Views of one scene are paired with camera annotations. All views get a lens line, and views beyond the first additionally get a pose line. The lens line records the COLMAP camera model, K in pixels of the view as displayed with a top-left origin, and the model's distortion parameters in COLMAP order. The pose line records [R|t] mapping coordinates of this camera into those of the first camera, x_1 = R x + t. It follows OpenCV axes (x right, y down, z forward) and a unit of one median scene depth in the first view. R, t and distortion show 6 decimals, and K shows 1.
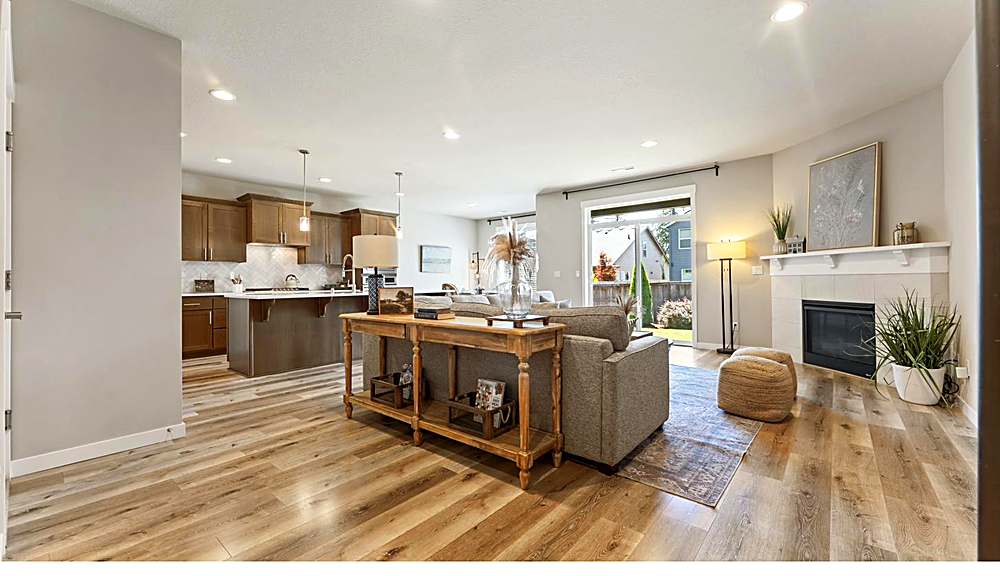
lens RADIAL K [[400.3, 0, 501.1], [0, 400.3, 281.0], [0, 0, 1]] dist [-0.000424, -0.000070]
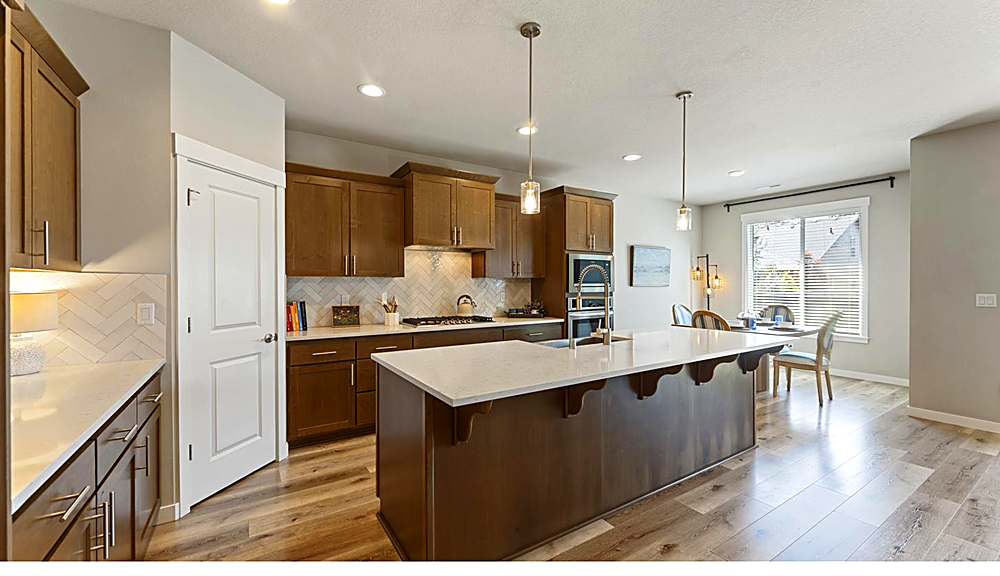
lens RADIAL K [[400.1, 0, 503.2], [0, 400.1, 286.1], [0, 0, 1]] dist [0.001584, 0.000227]
pose [[0.955893, 0.002428, -0.293706, -0.279834], [-0.002259, 0.999997, 0.000914, -0.030485], [0.293708, -0.000210, 0.955895, 0.411281]]
